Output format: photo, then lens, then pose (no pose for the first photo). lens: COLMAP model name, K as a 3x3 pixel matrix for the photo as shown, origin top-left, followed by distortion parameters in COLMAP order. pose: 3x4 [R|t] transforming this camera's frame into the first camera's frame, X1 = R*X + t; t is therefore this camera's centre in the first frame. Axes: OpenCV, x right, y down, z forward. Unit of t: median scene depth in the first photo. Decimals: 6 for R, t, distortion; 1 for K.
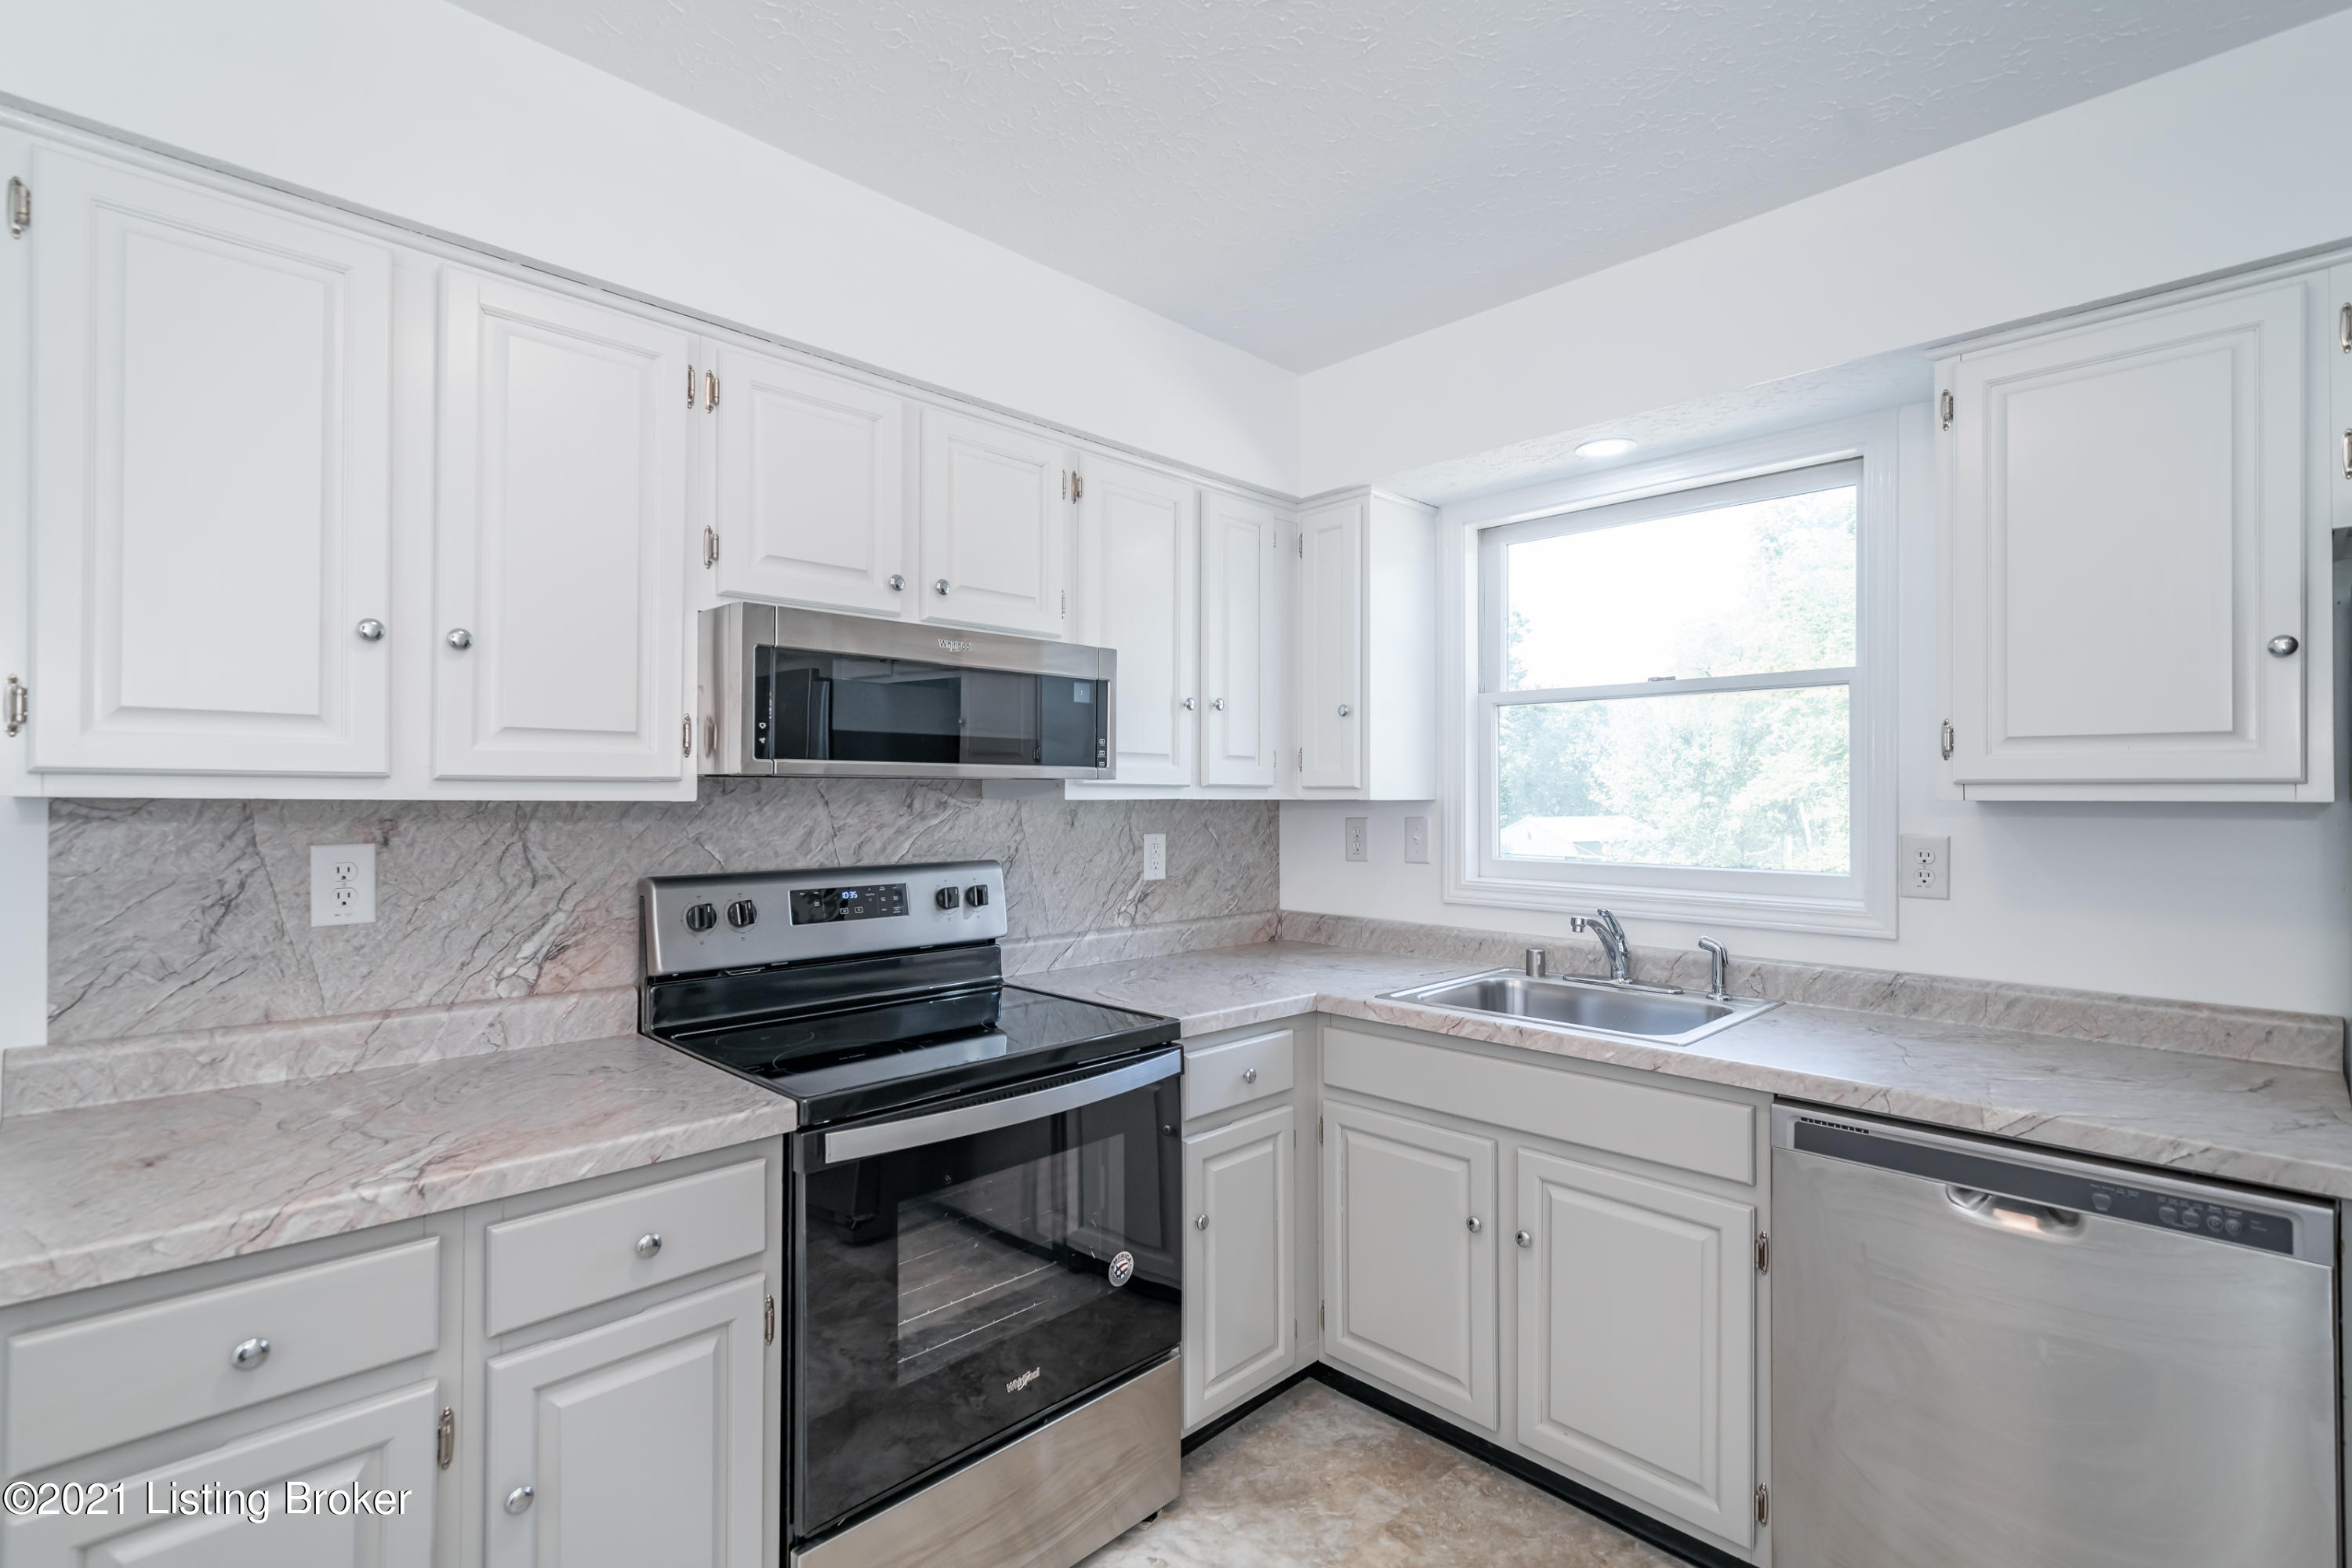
lens RADIAL K [[1082.2, 0, 1169.0], [0, 1082.2, 784.4], [0, 0, 1]] dist [-0.000646, -0.000022]
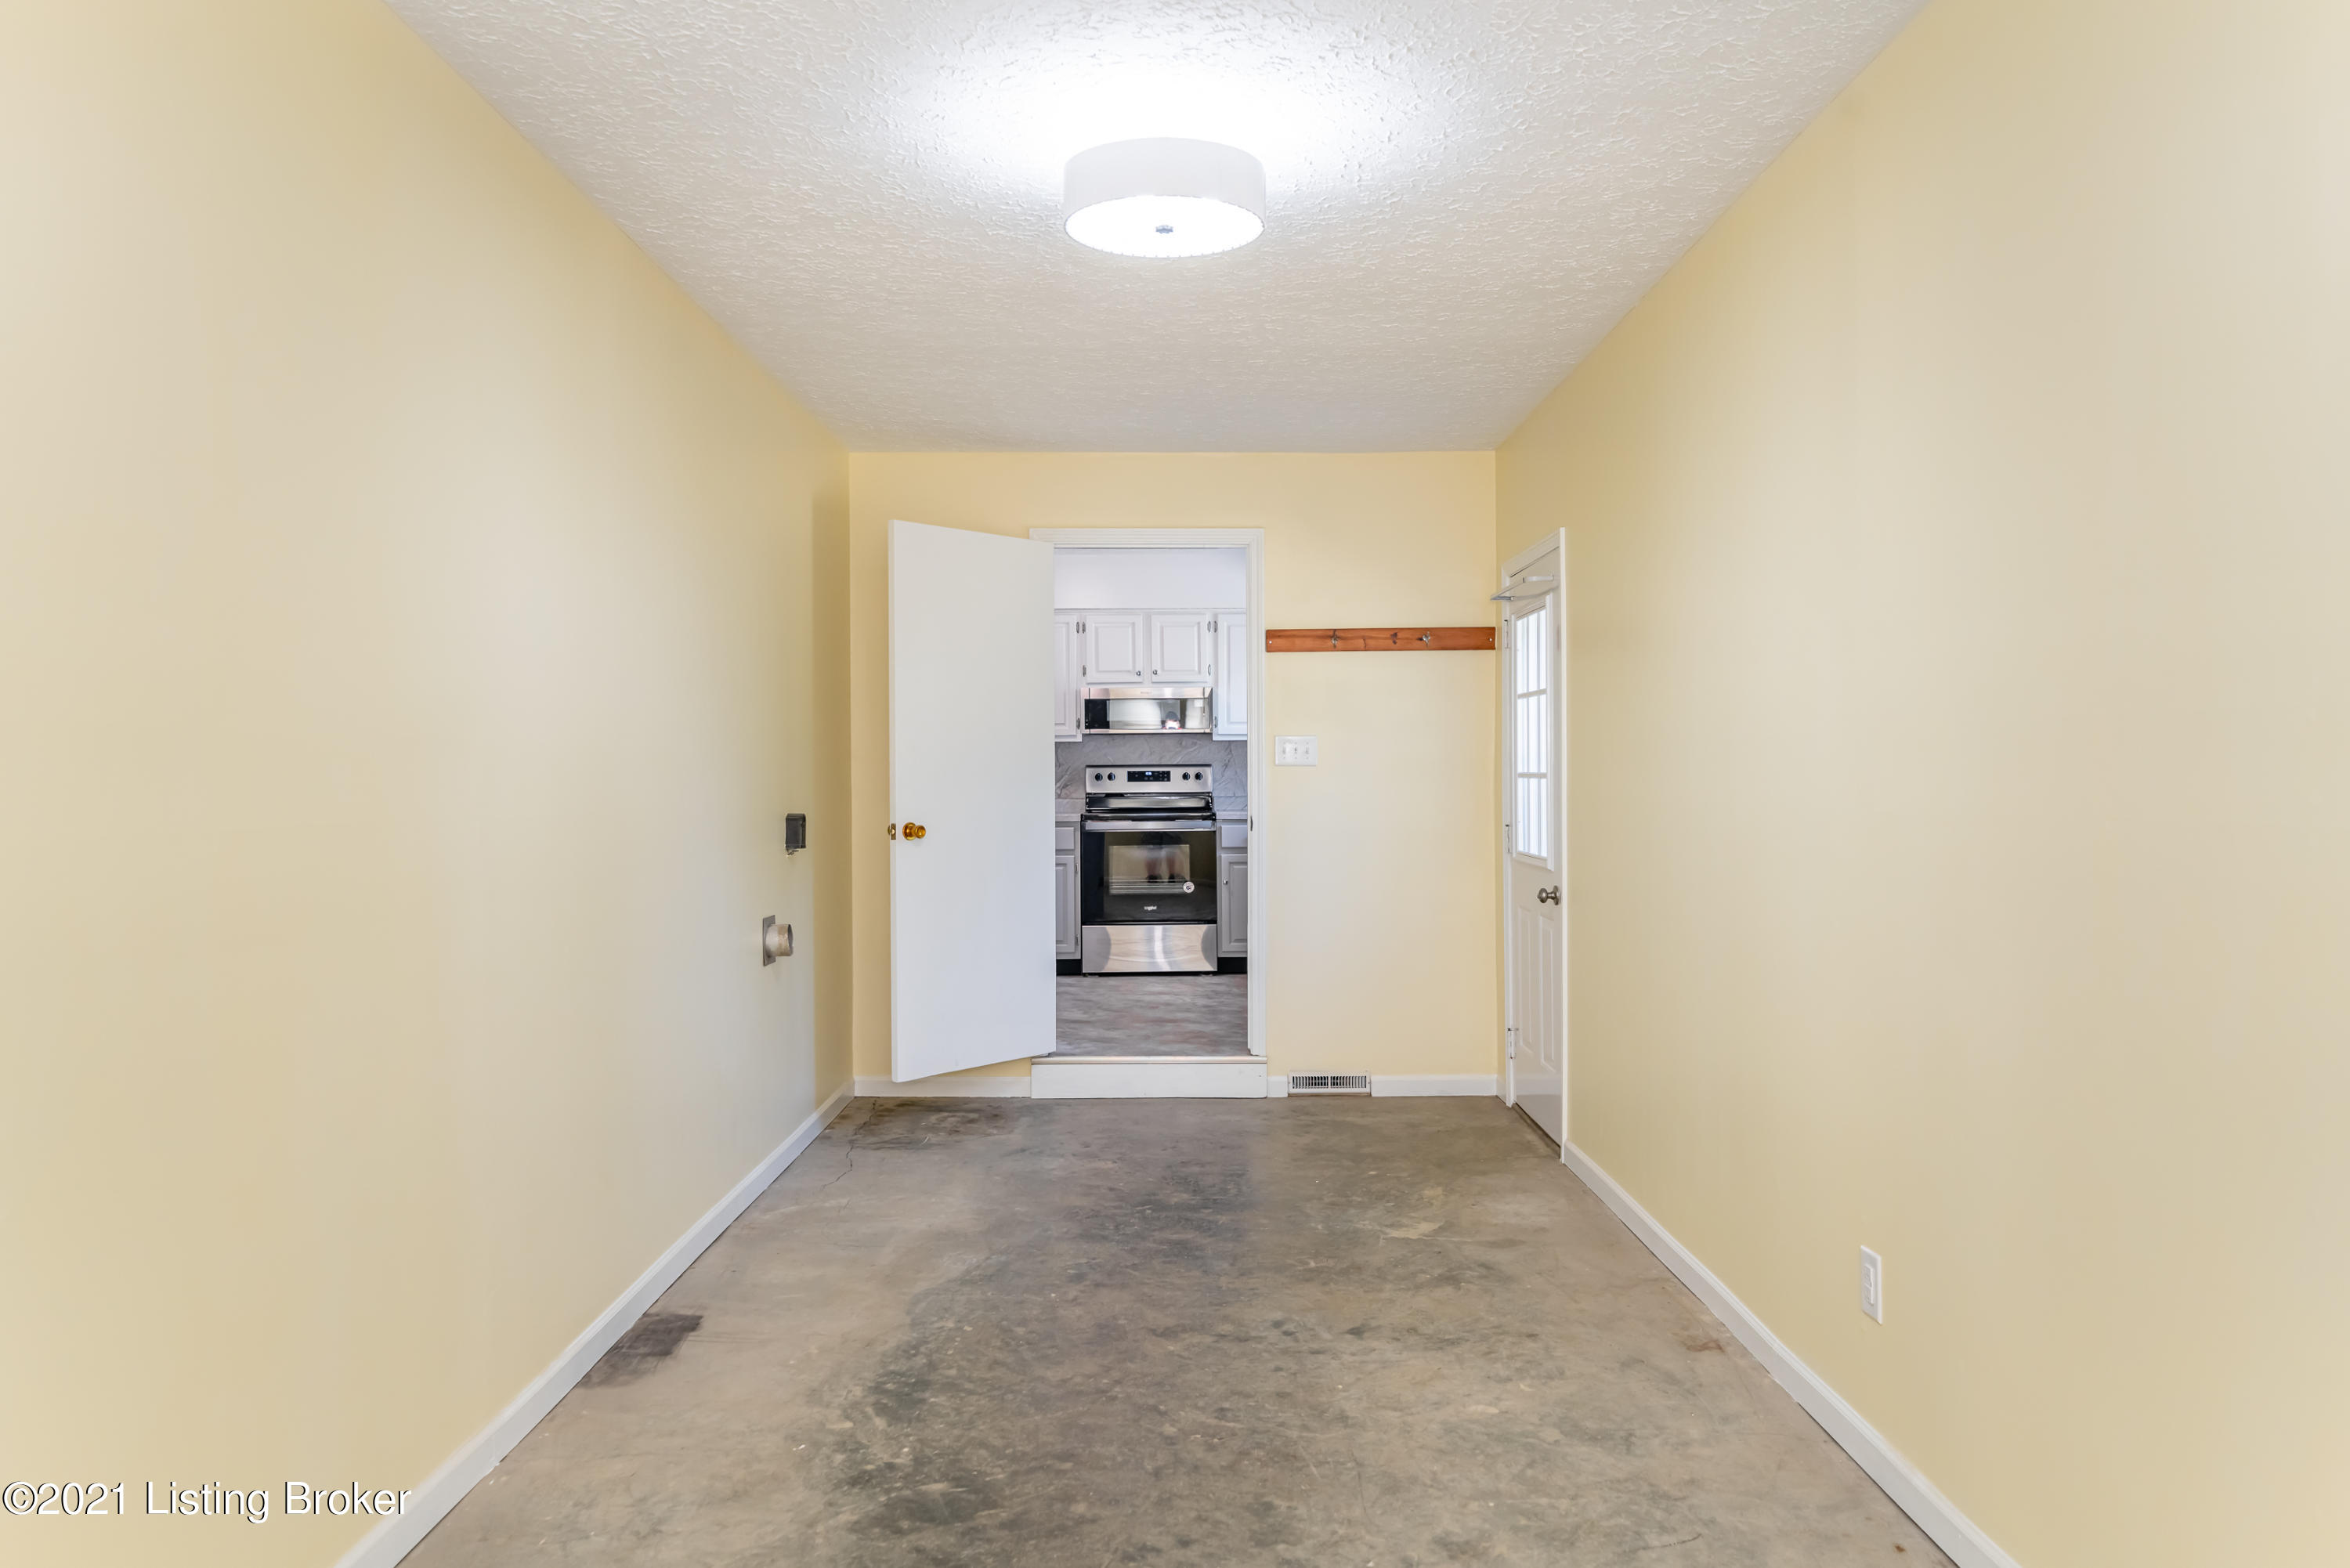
lens RADIAL K [[1625.9, 0, 1176.7], [0, 1625.9, 780.5], [0, 0, 1]] dist [0.000247, 0.000001]
pose [[0.713109, -0.000092, -0.701053, 3.098733], [0.016660, 0.999720, 0.016815, 0.050988], [0.700855, -0.023671, 0.712911, -2.288009]]
